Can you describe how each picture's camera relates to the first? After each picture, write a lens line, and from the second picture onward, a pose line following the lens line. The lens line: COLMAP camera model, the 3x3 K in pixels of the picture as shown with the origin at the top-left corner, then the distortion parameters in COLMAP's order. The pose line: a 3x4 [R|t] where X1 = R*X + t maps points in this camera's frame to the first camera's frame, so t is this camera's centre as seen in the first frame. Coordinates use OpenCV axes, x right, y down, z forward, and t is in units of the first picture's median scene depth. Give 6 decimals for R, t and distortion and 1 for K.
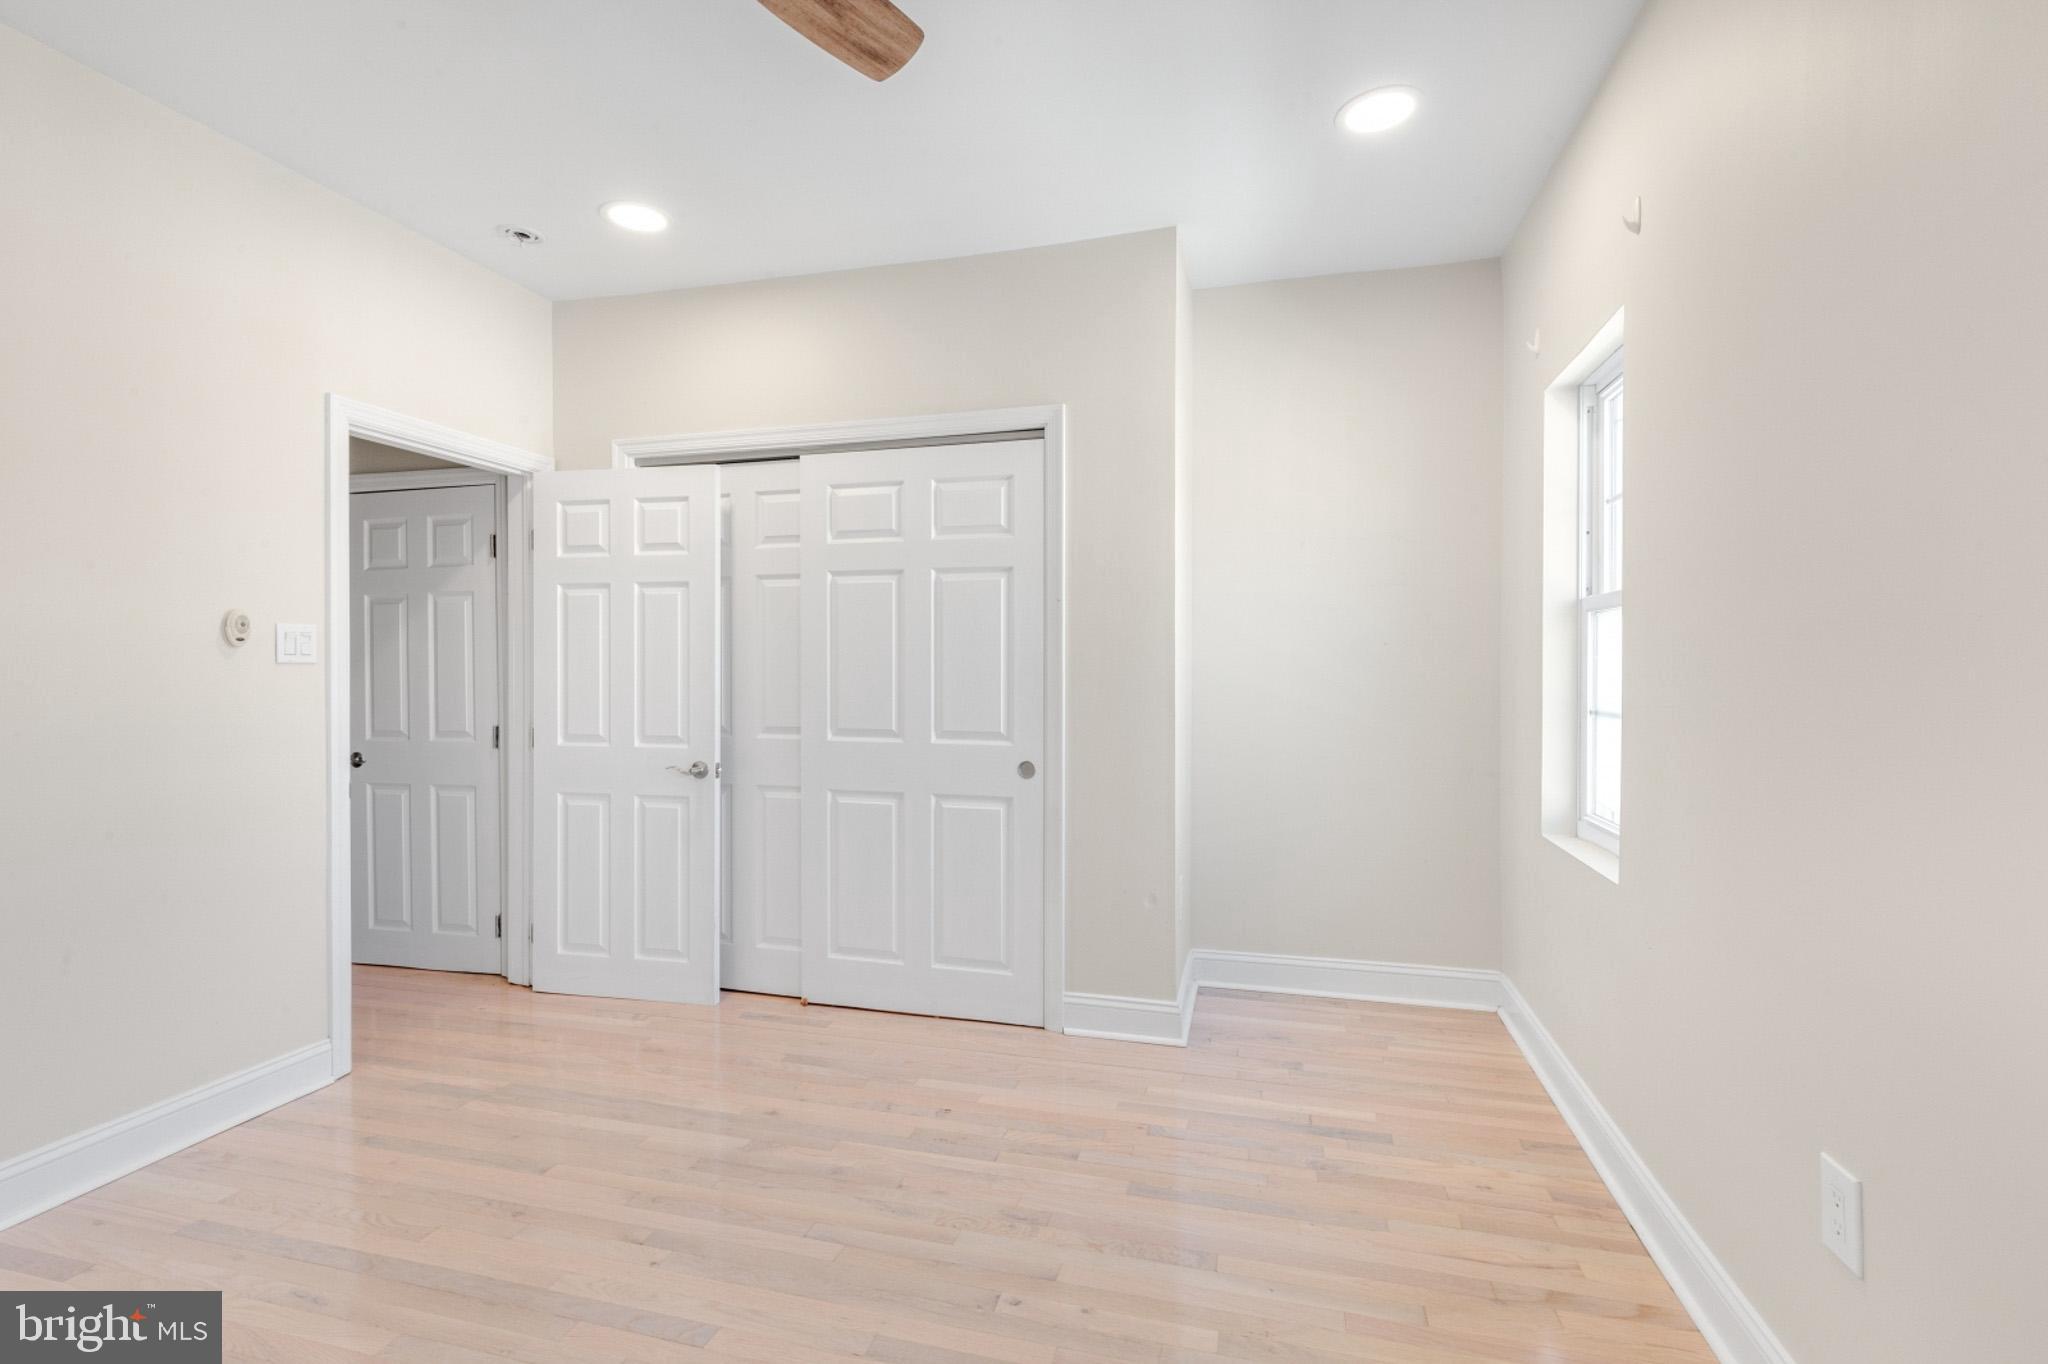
lens RADIAL K [[959.4, 0, 1019.0], [0, 959.4, 696.6], [0, 0, 1]] dist [0.002280, 0.000014]
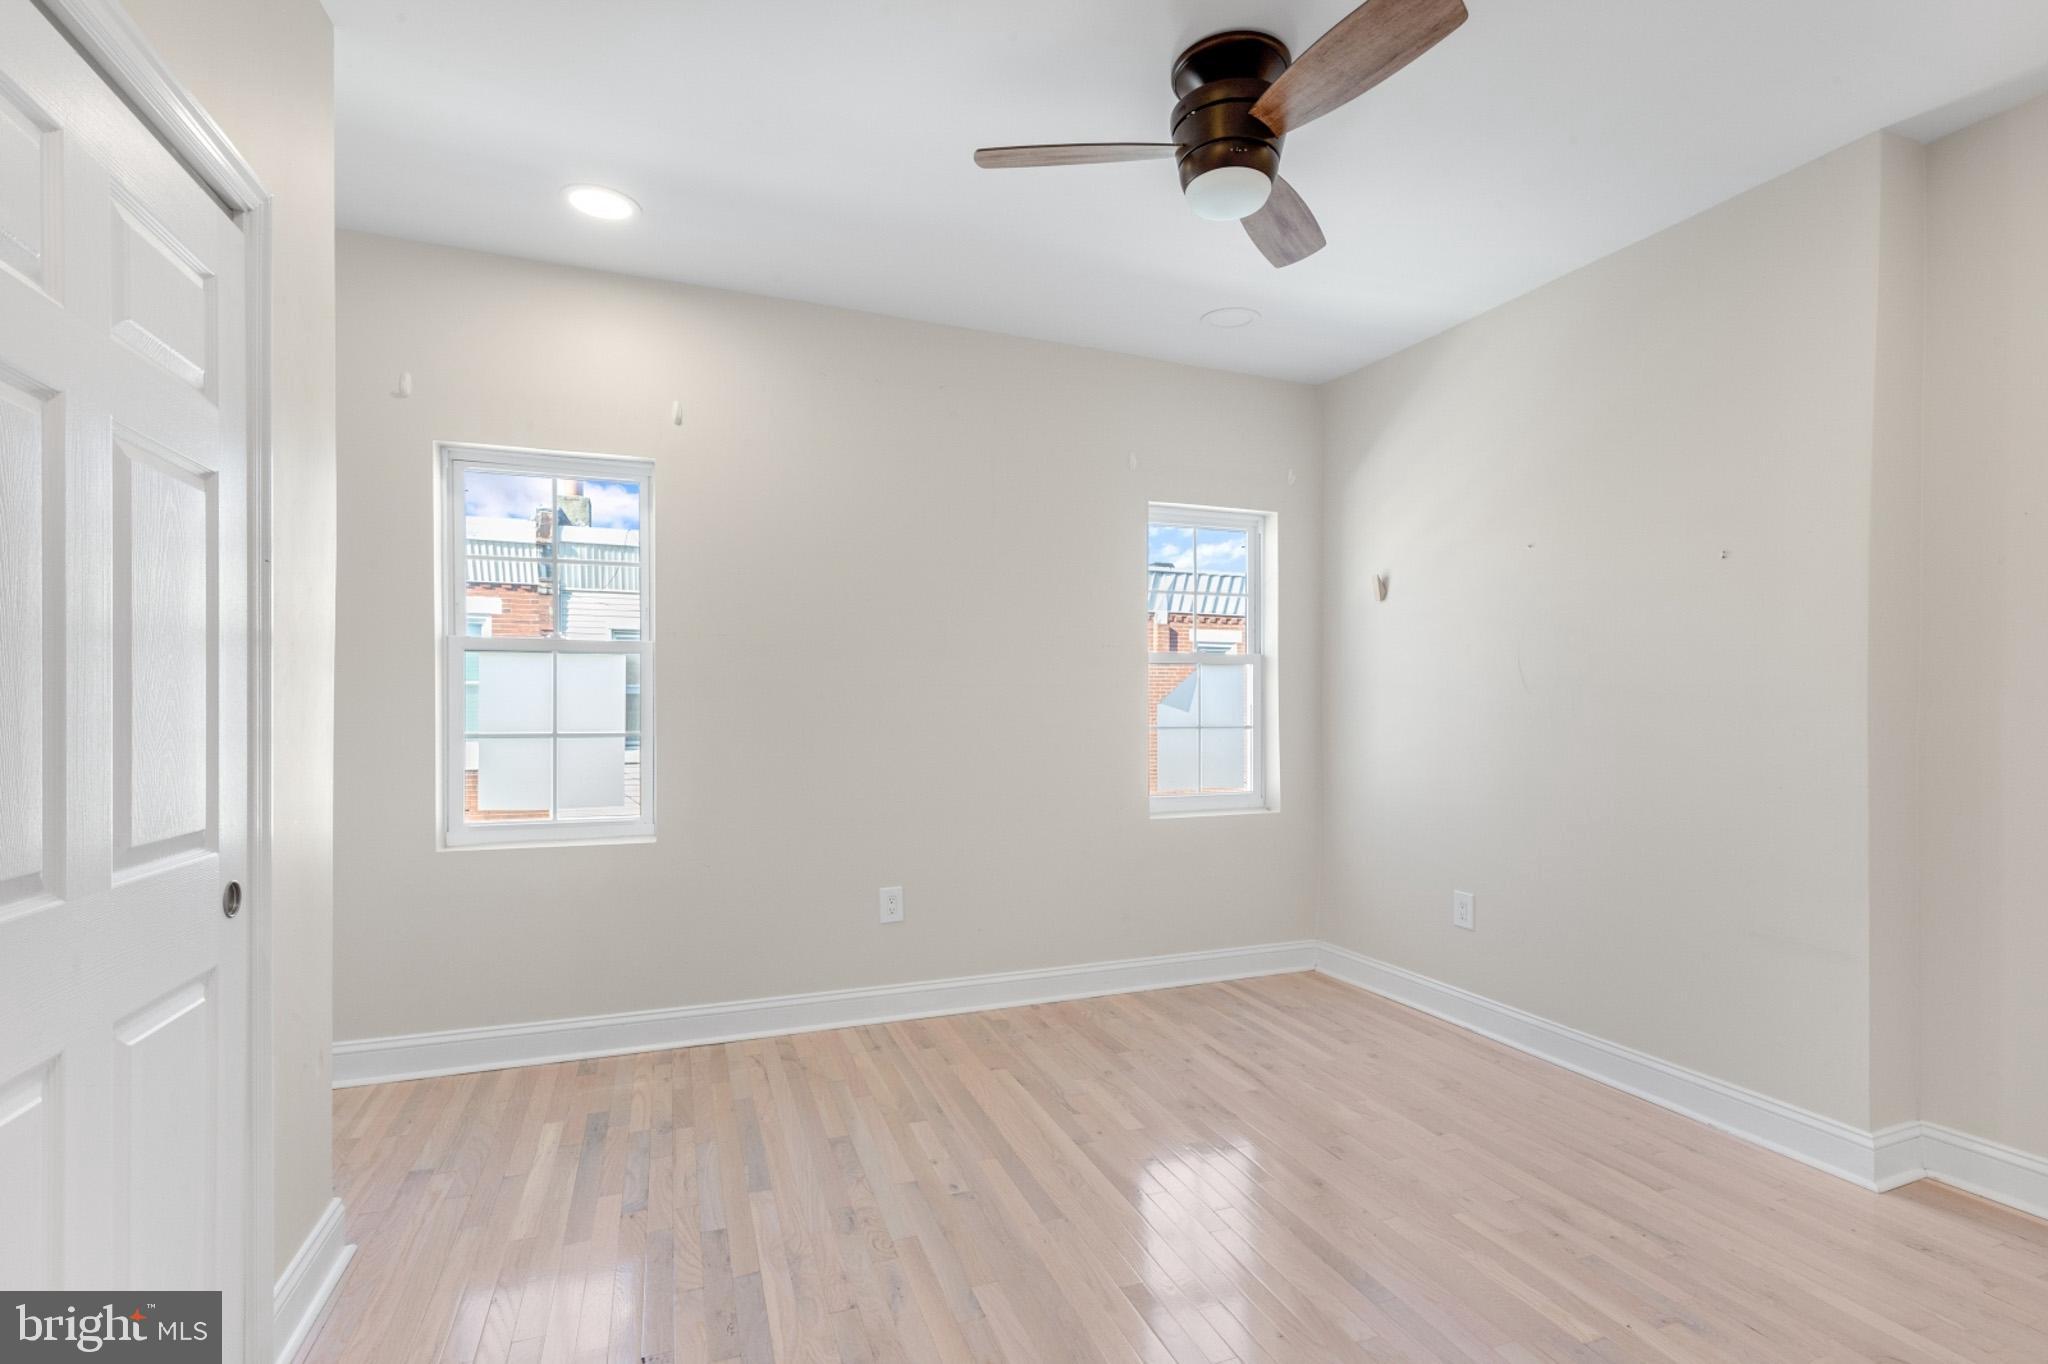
lens RADIAL K [[924.1, 0, 1026.9], [0, 924.1, 703.0], [0, 0, 1]] dist [0.002349, -0.000085]
pose [[-0.602239, 0.004834, 0.798301, -0.850522], [0.022743, 0.999680, 0.011104, -0.028374], [-0.797992, 0.024843, -0.602156, 1.323483]]
